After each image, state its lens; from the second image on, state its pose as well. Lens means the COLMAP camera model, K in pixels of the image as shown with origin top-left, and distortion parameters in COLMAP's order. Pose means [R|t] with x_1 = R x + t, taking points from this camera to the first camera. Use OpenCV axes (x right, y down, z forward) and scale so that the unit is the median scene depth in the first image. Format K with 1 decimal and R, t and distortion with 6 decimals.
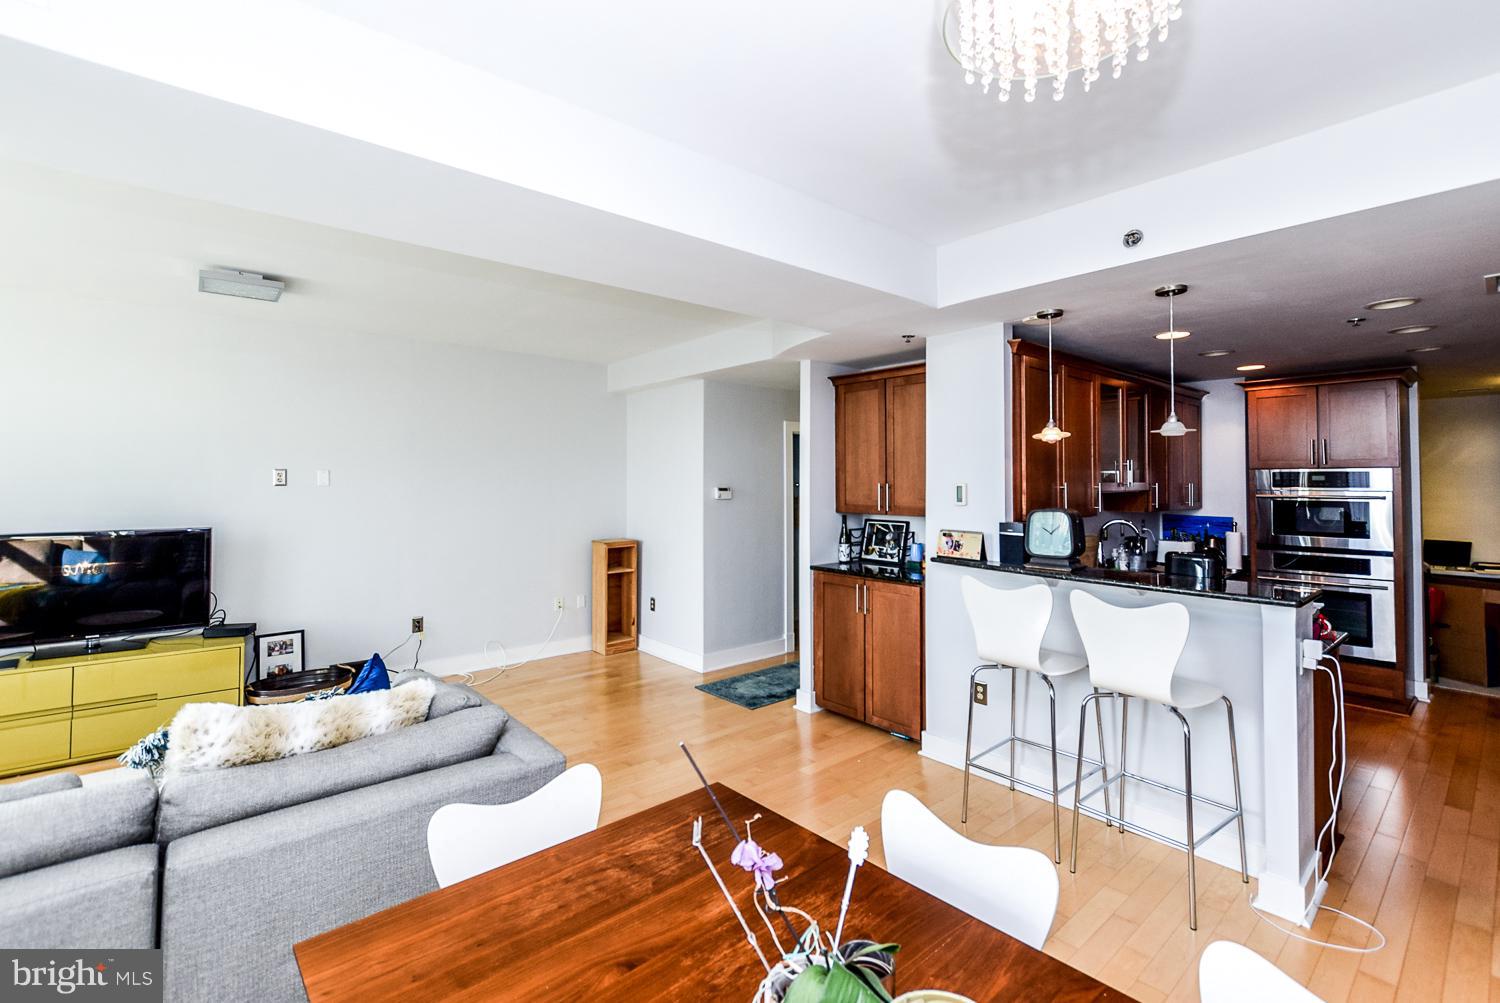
lens RADIAL K [[684.6, 0, 783.3], [0, 684.6, 469.5], [0, 0, 1]] dist [-0.010935, 0.003536]
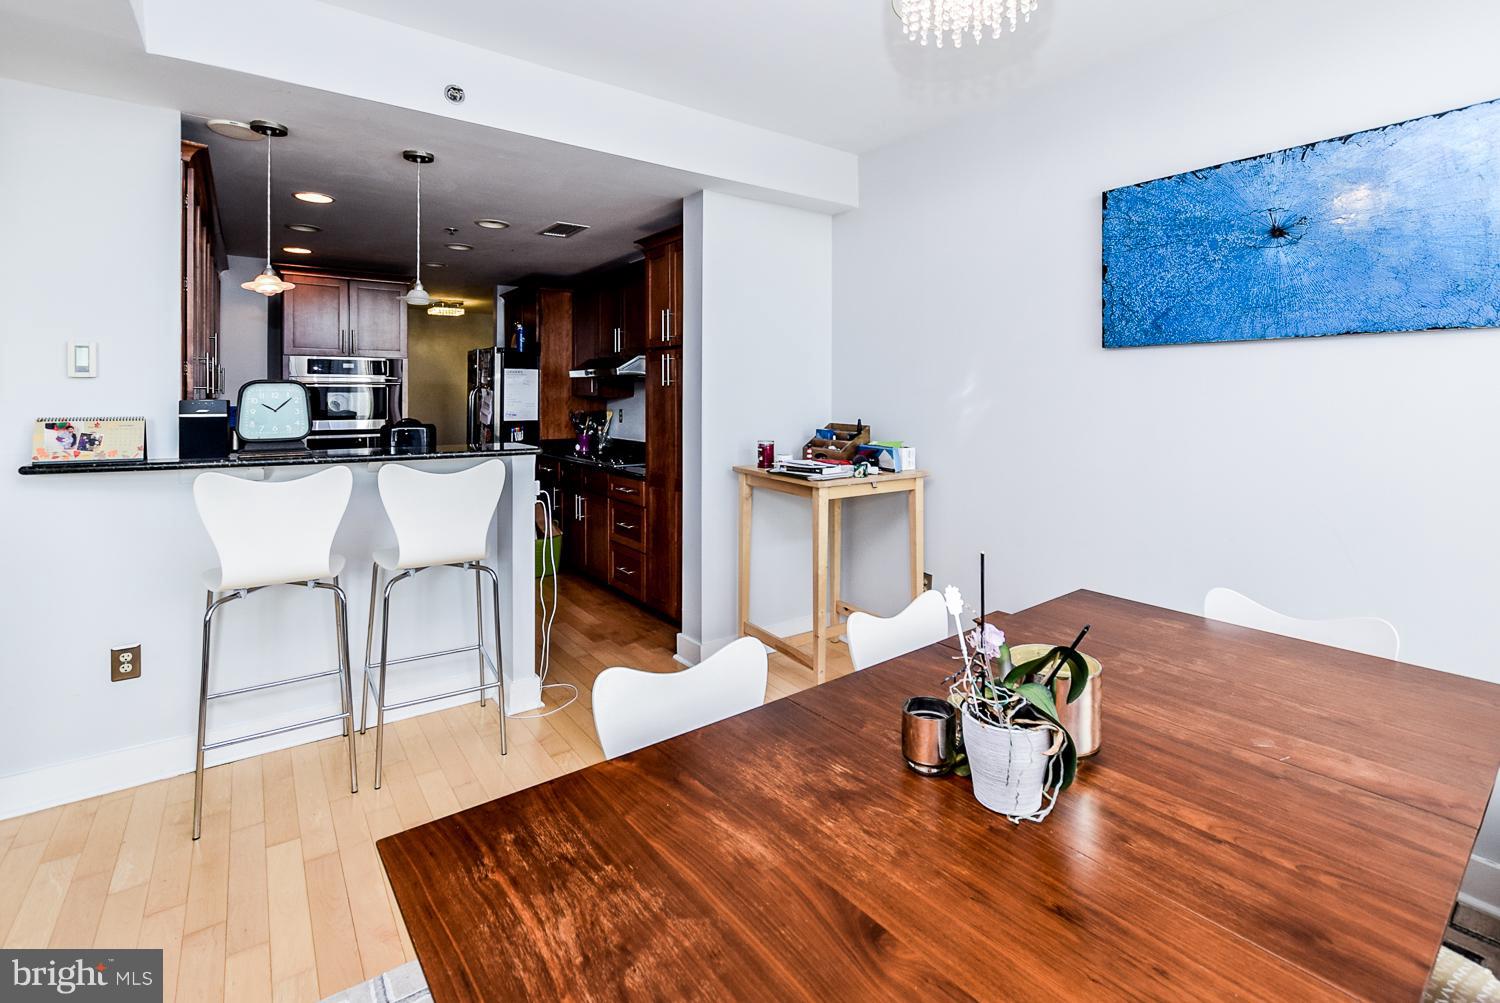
lens RADIAL K [[684.6, 0, 753.0], [0, 684.6, 395.4], [0, 0, 1]] dist [-0.010935, 0.003536]
pose [[0.096222, -0.008480, 0.995324, -0.238202], [-0.019829, 0.999749, 0.010435, 0.040343], [-0.995162, -0.020740, 0.096029, 0.269630]]
